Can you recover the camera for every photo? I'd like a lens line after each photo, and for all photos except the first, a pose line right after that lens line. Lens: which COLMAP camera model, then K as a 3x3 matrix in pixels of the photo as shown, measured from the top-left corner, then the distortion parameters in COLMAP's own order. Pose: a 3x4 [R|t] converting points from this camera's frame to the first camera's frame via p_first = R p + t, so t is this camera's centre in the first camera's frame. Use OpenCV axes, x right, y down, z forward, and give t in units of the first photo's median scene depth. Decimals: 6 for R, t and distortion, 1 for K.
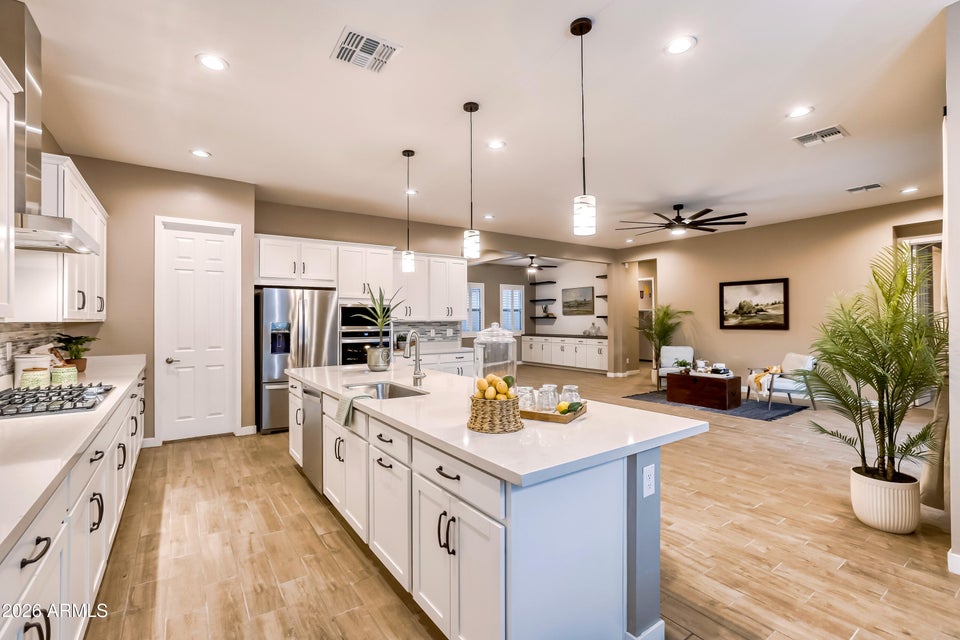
lens RADIAL K [[437.0, 0, 473.6], [0, 437.0, 310.5], [0, 0, 1]] dist [-0.038990, 0.011406]
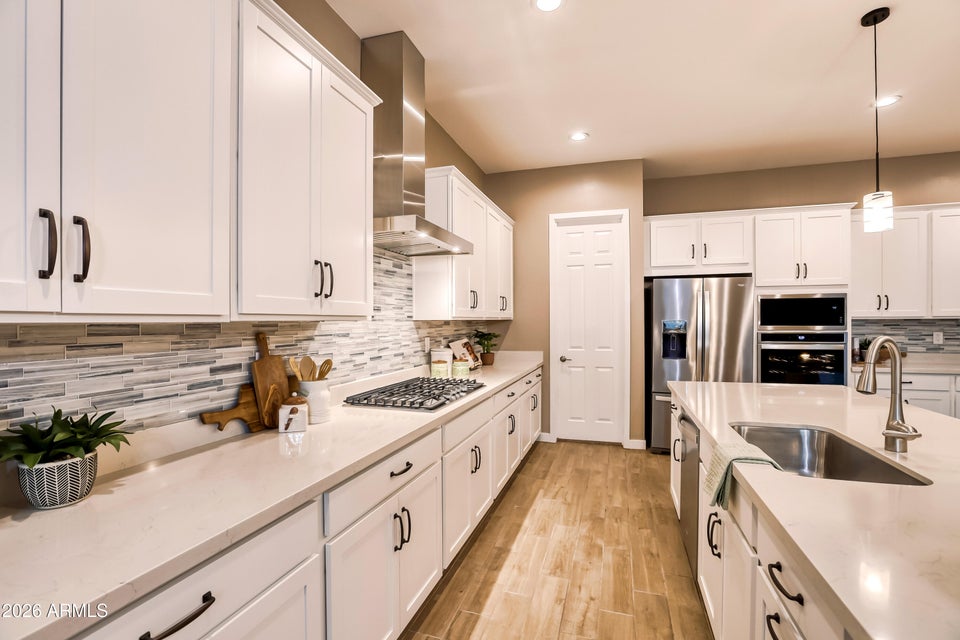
lens RADIAL K [[437.0, 0, 478.4], [0, 437.0, 325.2], [0, 0, 1]] dist [-0.038990, 0.011406]
pose [[0.607254, 0.009488, -0.794451, -0.017701], [0.021597, 0.999362, 0.028444, 0.004290], [0.794214, -0.034431, 0.606662, 0.171099]]
